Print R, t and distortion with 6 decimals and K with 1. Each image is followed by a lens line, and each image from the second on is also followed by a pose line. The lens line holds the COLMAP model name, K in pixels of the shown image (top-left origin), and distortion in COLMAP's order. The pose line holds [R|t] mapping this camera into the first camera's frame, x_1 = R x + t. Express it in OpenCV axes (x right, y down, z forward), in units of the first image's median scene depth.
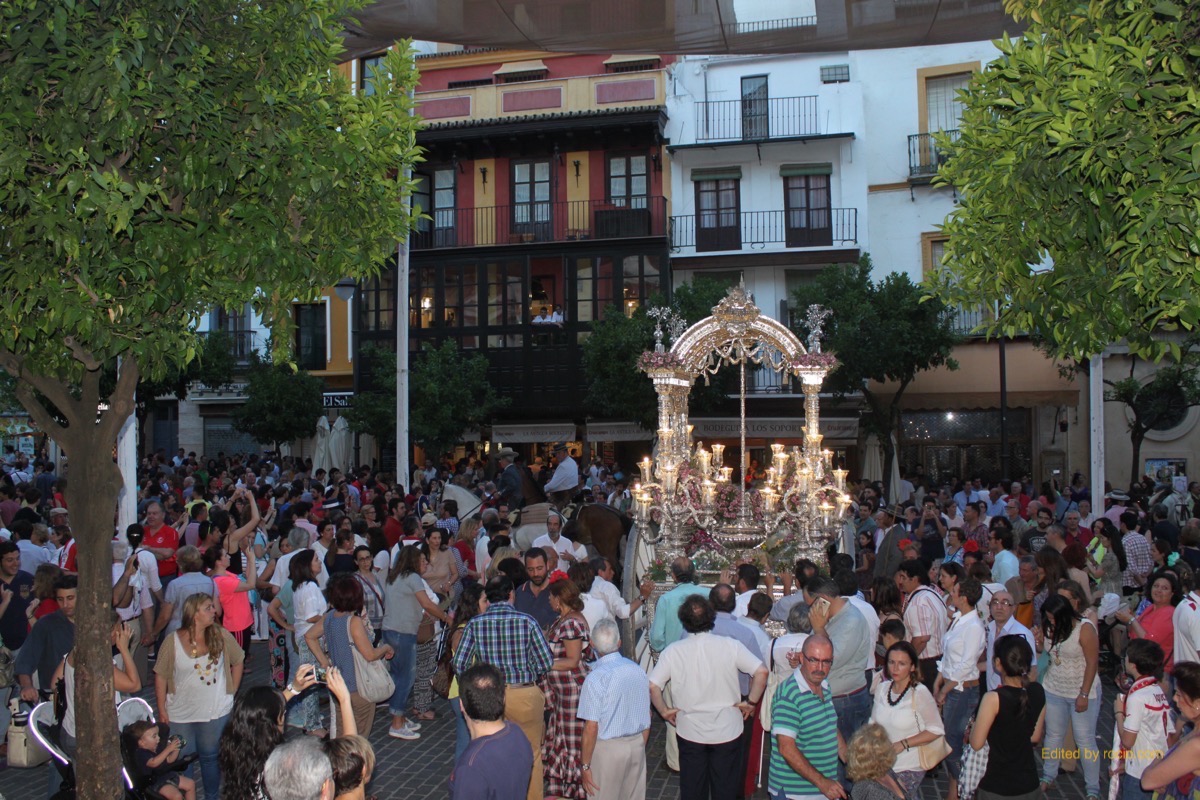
lens RADIAL K [[1052.7, 0, 600.0], [0, 1052.7, 400.0], [0, 0, 1]] dist [-0.053265, -0.000980]
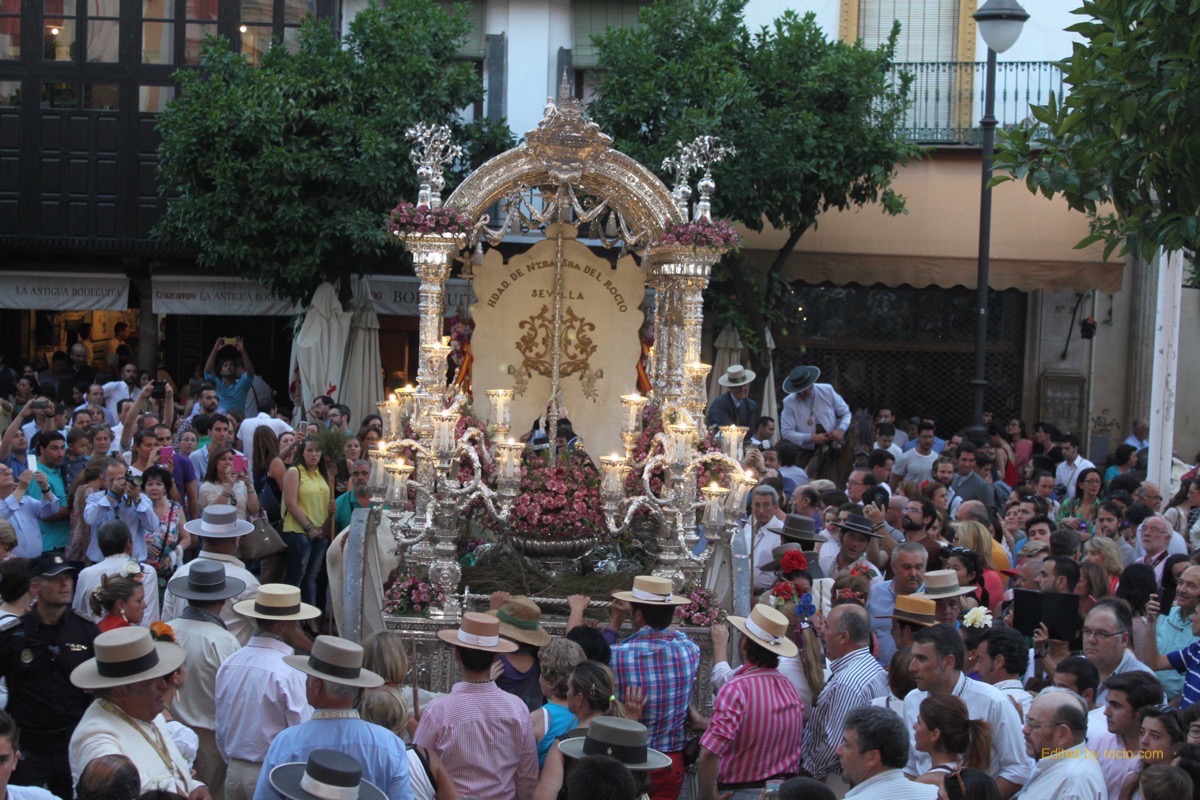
lens RADIAL K [[2272.2, 0, 600.0], [0, 2272.2, 400.0], [0, 0, 1]] dist [0.022560, -0.009056]
pose [[0.977536, 0.027882, 0.208916, -0.102469], [-0.043771, 0.996457, 0.071819, -0.033092], [-0.206174, -0.079350, 0.975293, -0.200775]]
